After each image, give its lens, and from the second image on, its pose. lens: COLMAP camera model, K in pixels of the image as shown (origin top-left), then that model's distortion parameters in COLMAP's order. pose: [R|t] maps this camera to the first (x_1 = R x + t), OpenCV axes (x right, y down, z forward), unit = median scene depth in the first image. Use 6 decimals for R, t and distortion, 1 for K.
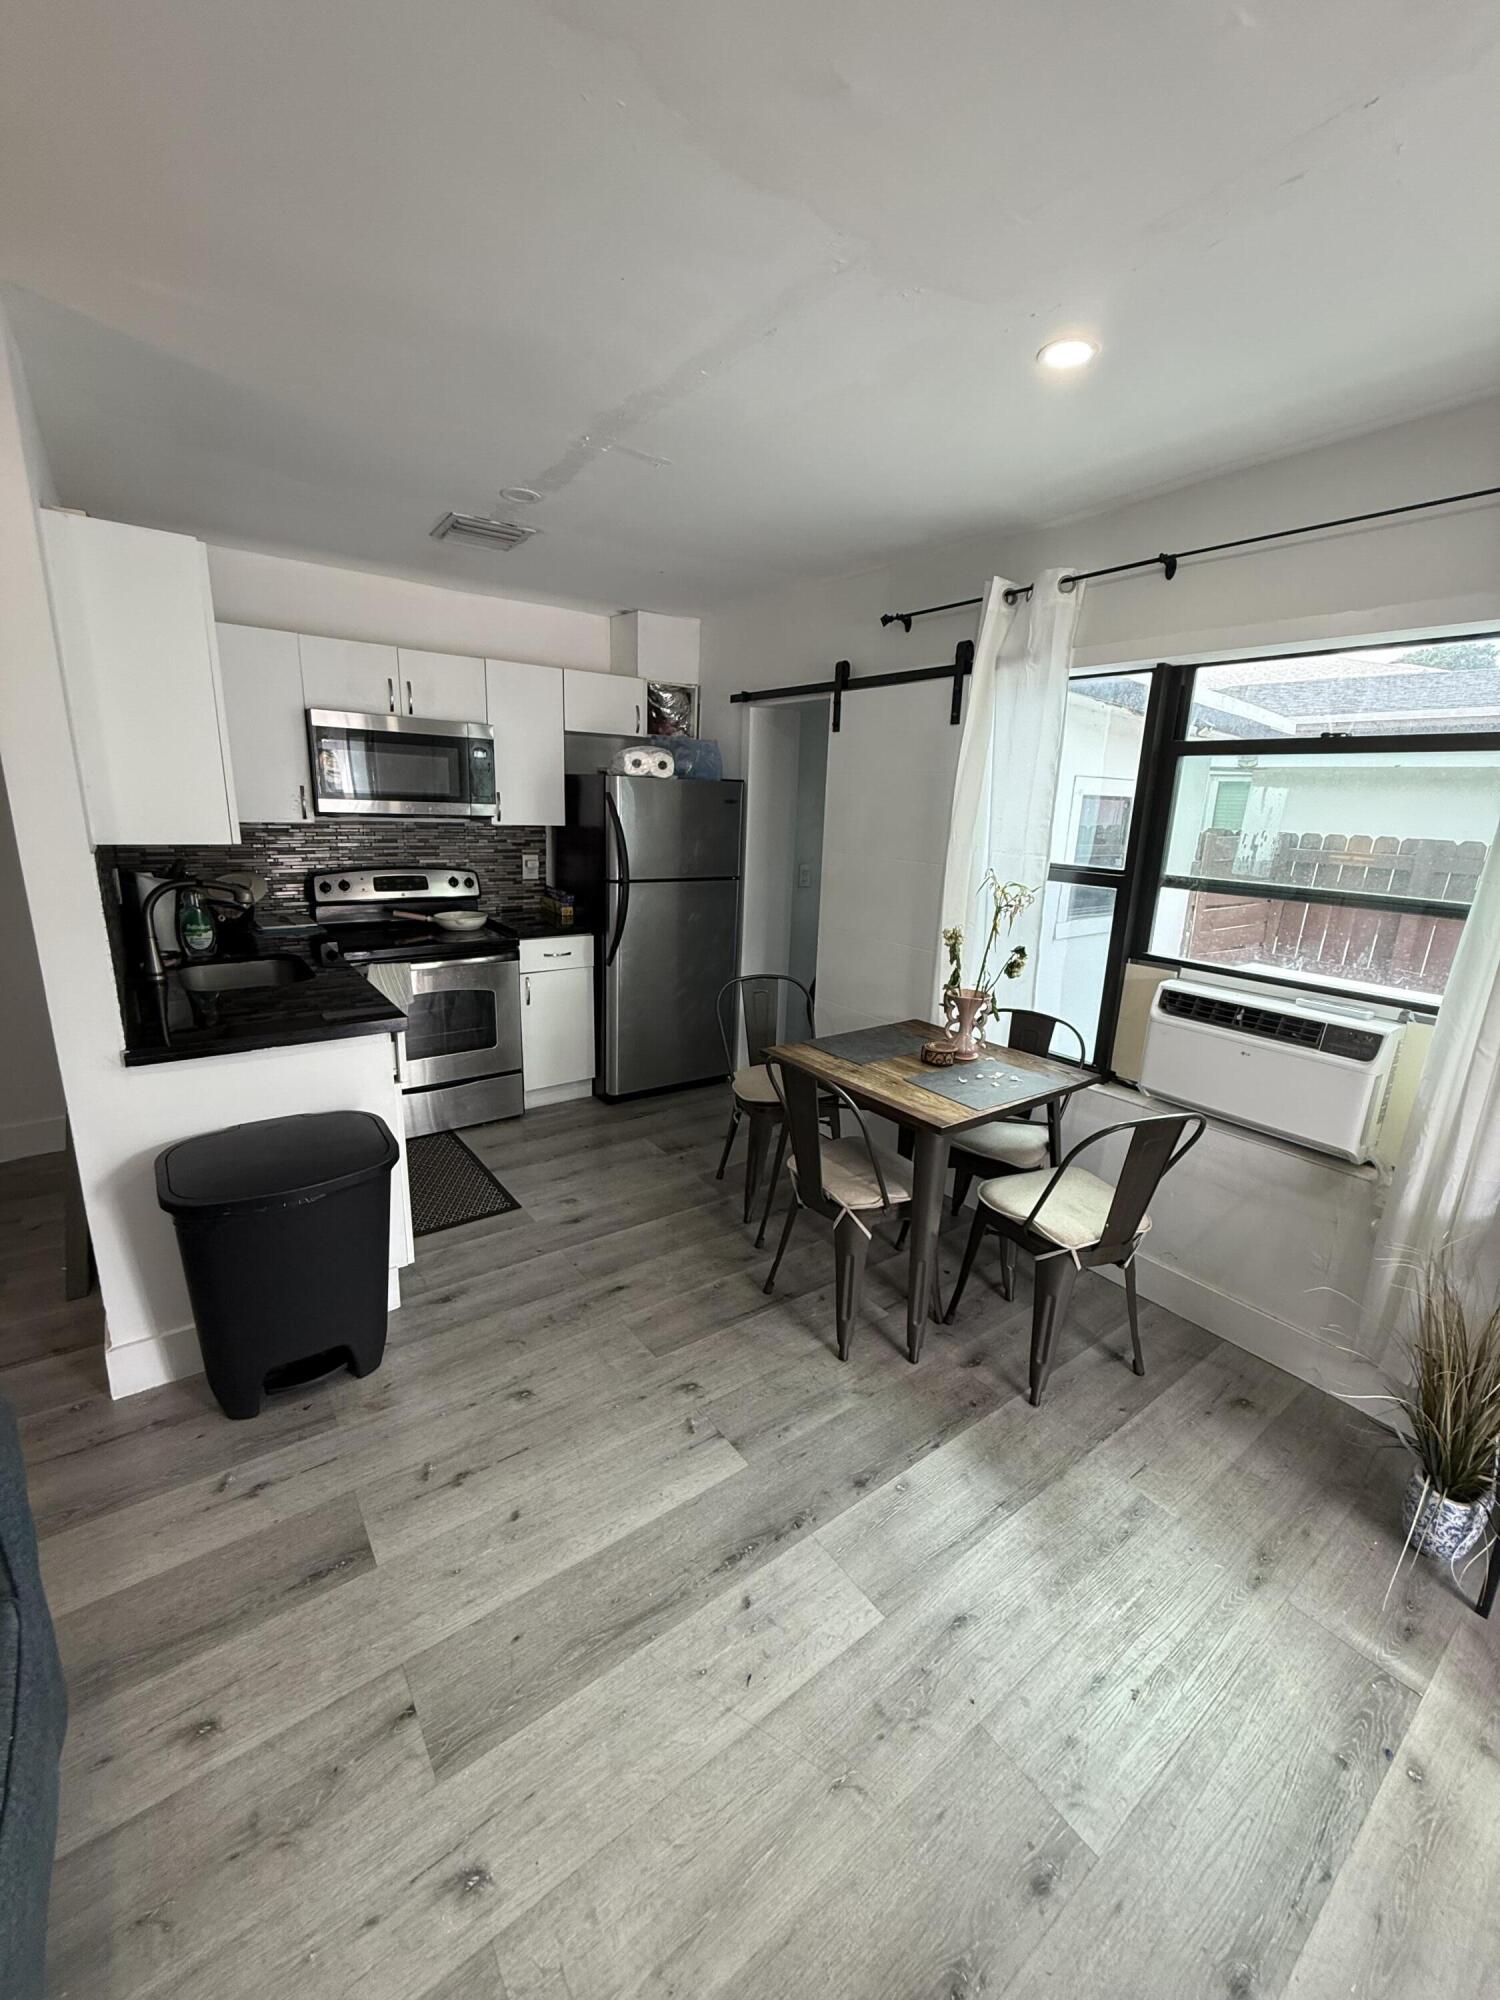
lens RADIAL K [[800.8, 0, 752.3], [0, 800.8, 991.2], [0, 0, 1]] dist [0.000335, -0.000113]
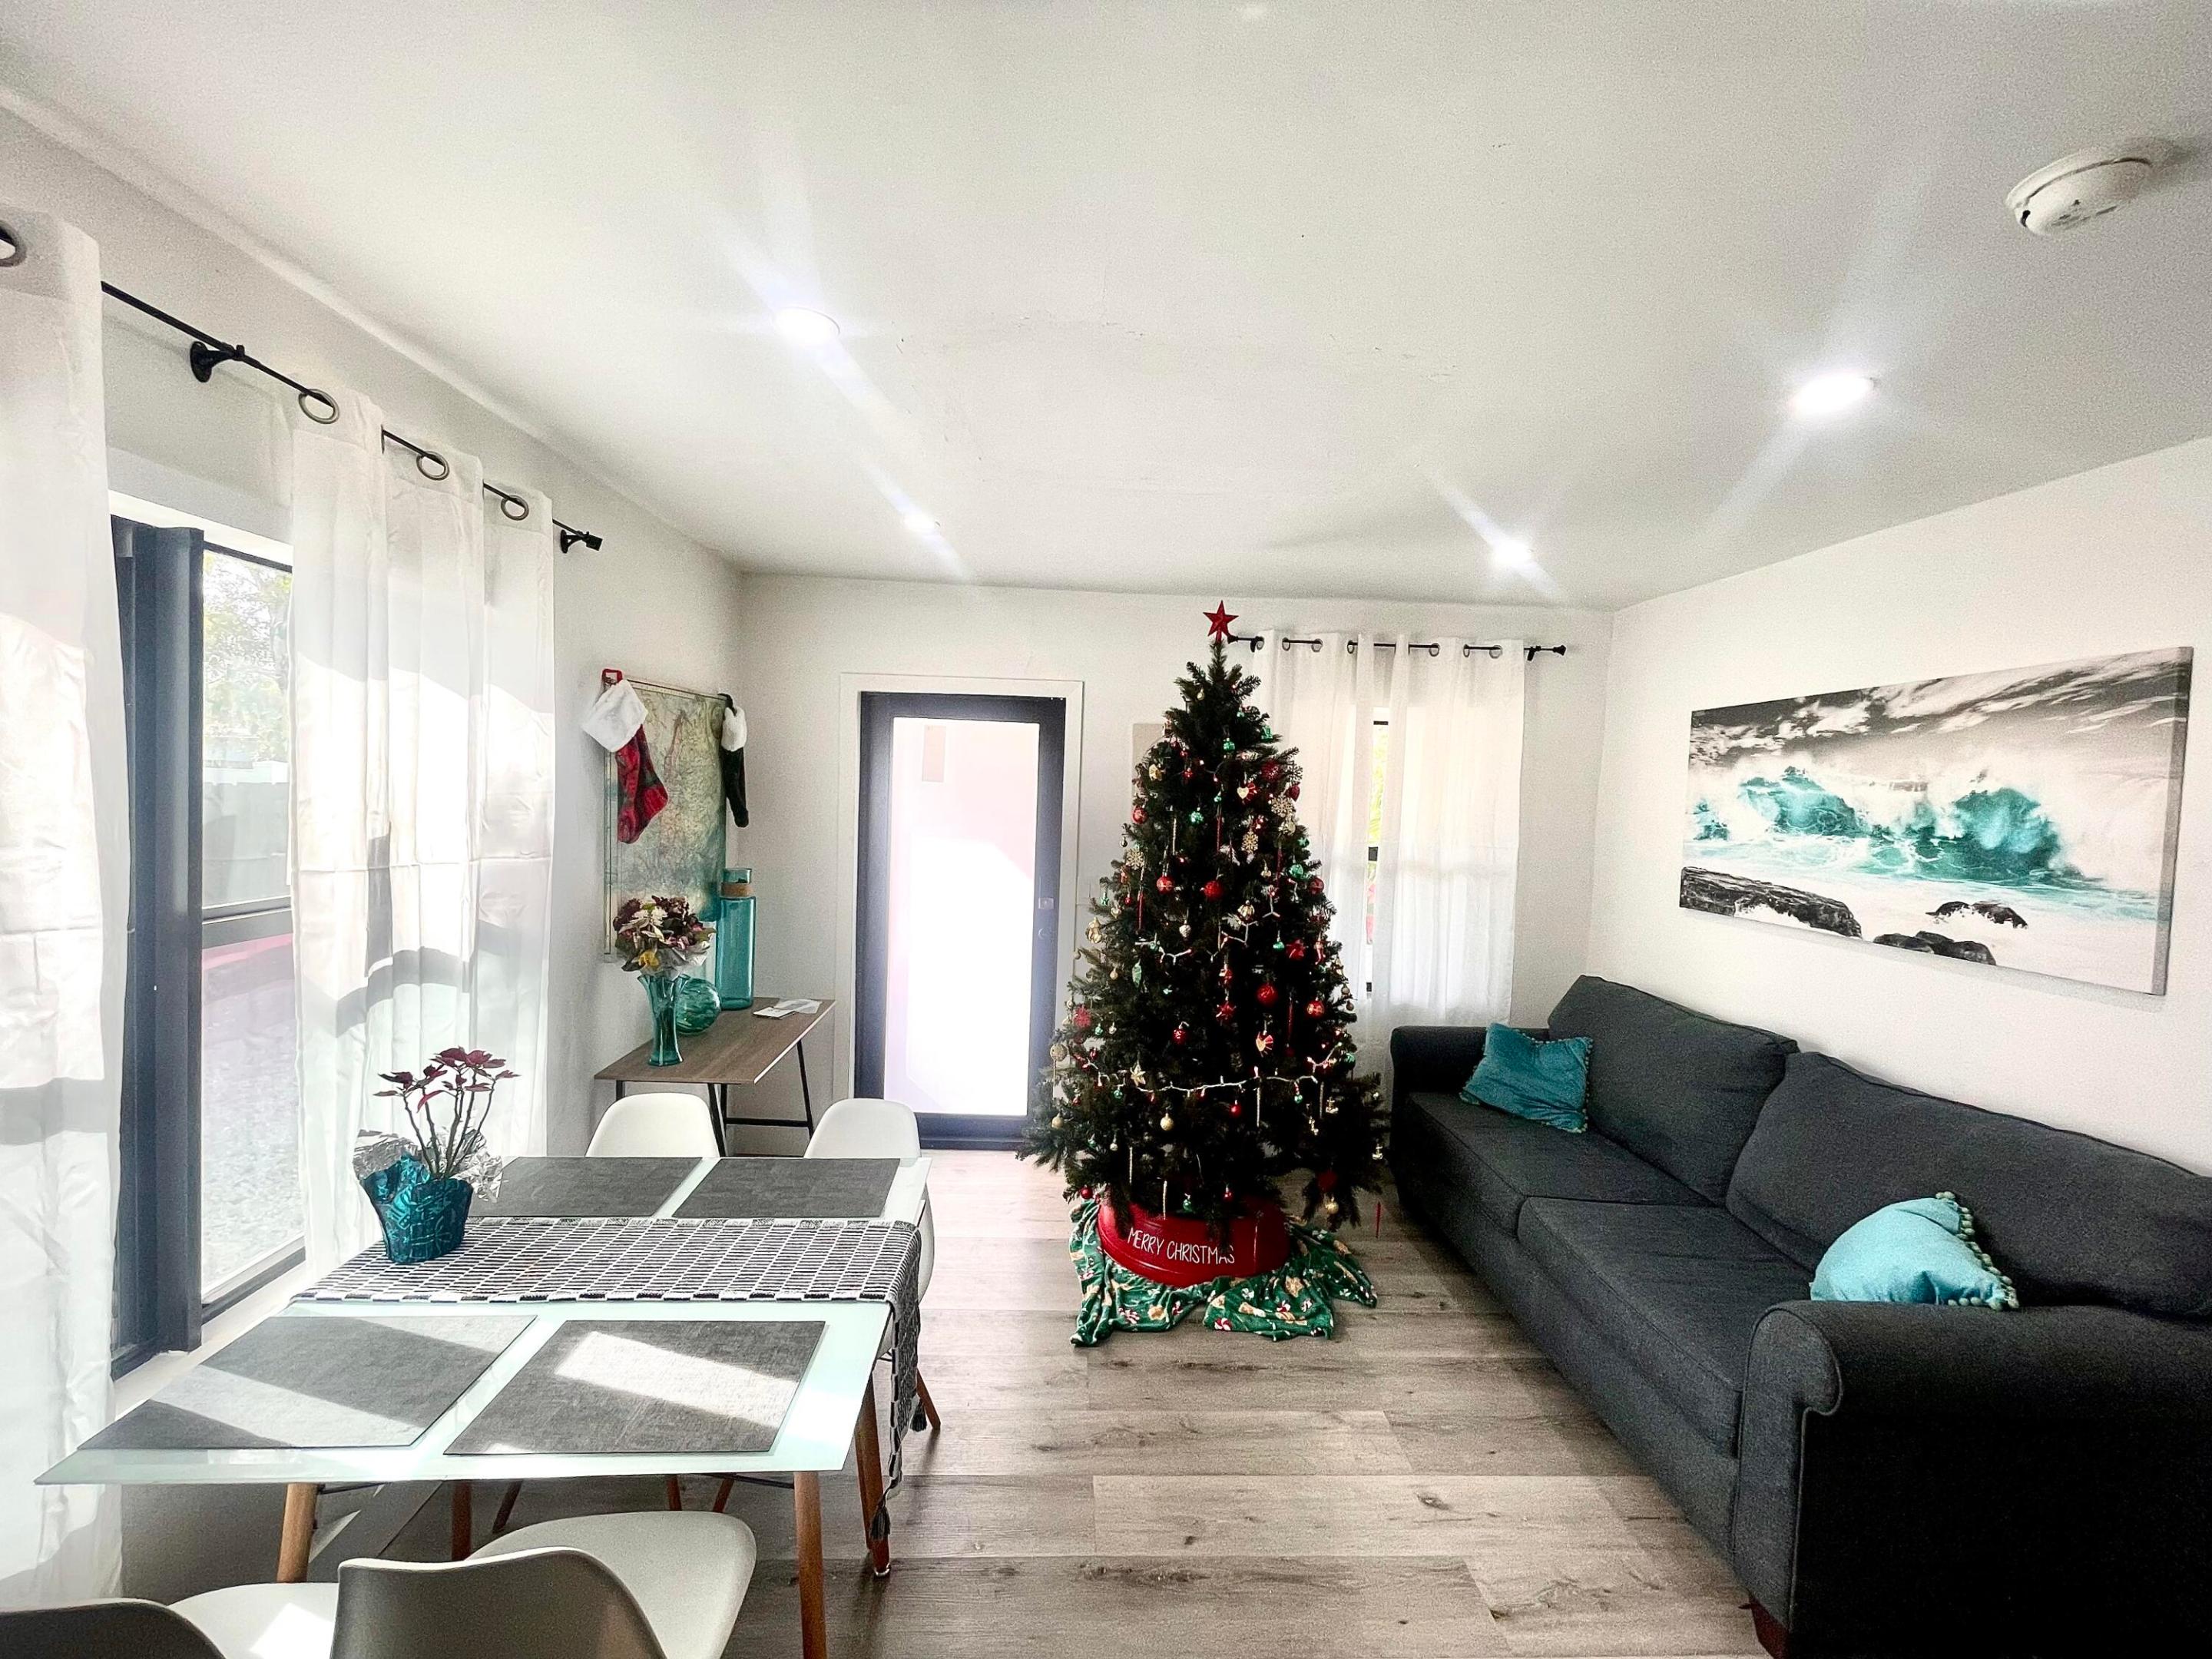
lens RADIAL K [[874.8, 0, 1095.6], [0, 874.8, 836.2], [0, 0, 1]] dist [-0.007409, 0.000916]
pose [[-0.818595, -0.096132, 0.566270, -0.262911], [0.072457, 0.960735, 0.267841, -0.267881], [-0.569783, 0.260284, -0.779487, 0.950455]]
